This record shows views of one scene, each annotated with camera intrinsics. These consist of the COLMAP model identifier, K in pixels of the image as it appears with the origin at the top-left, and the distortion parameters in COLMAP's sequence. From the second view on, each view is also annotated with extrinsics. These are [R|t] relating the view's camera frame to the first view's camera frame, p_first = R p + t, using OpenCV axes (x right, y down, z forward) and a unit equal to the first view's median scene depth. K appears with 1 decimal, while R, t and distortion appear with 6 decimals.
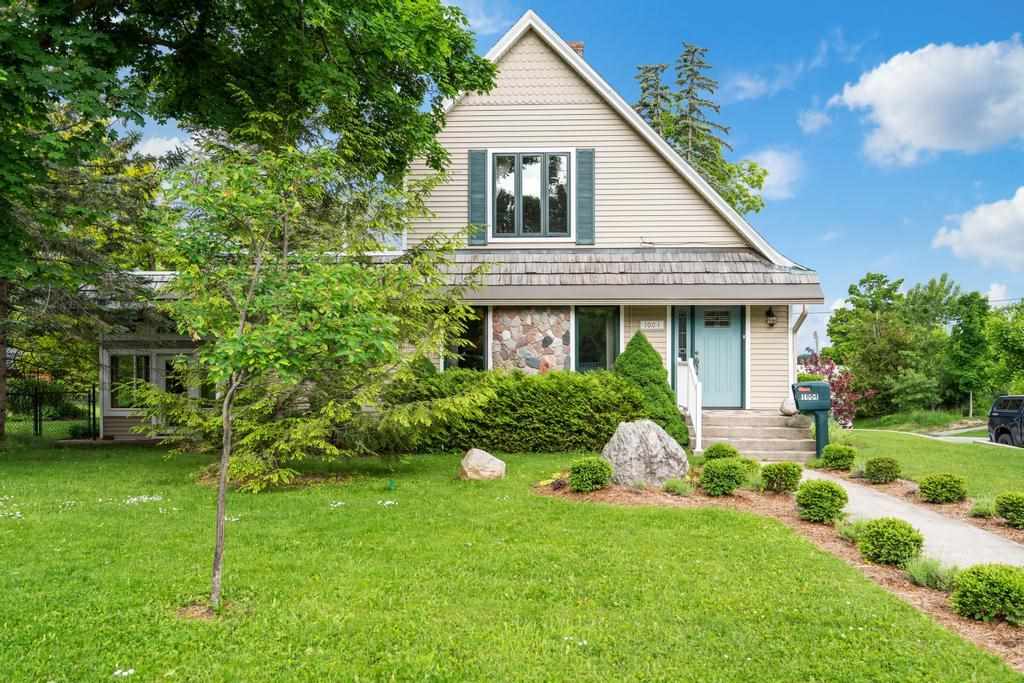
lens RADIAL K [[872.1, 0, 511.1], [0, 872.1, 351.4], [0, 0, 1]] dist [0.021326, -0.004271]
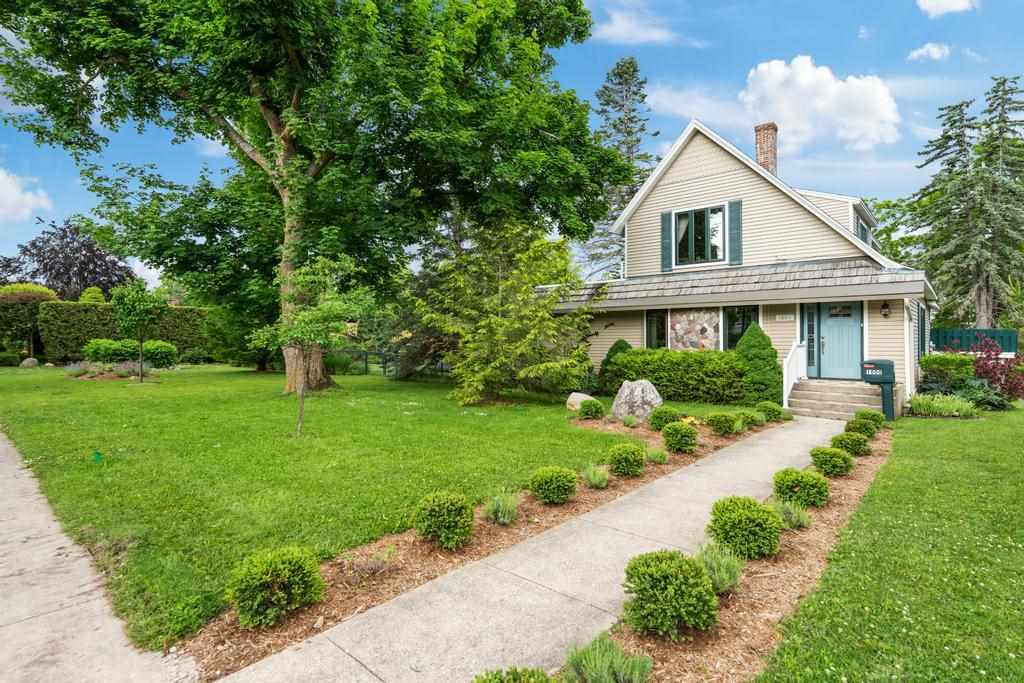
lens RADIAL K [[535.7, 0, 518.4], [0, 535.7, 333.5], [0, 0, 1]] dist [0.000902, 0.000288]
pose [[0.770803, -0.008942, -0.637011, 0.382387], [0.003932, 0.999949, -0.009278, 0.001226], [0.637061, 0.004646, 0.770799, 0.063185]]
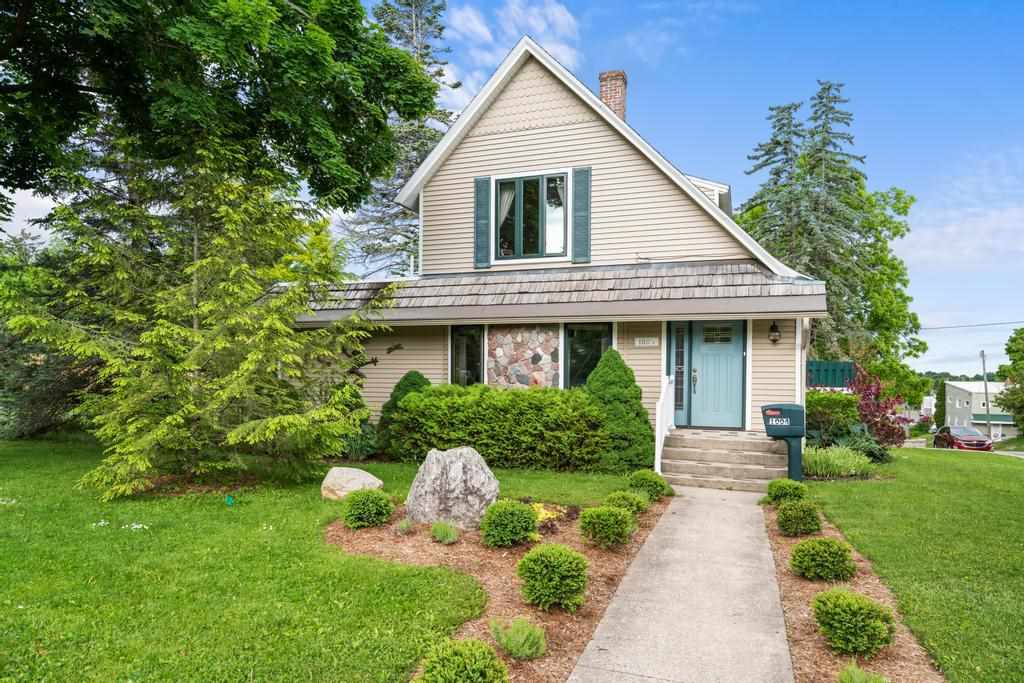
lens RADIAL K [[658.2, 0, 518.9], [0, 658.2, 388.8], [0, 0, 1]] dist [0.001032, 0.001354]
pose [[0.947944, 0.015278, -0.318069, 0.263817], [-0.004747, 0.999415, 0.033859, -0.001880], [0.318400, -0.030587, 0.947463, 0.249155]]
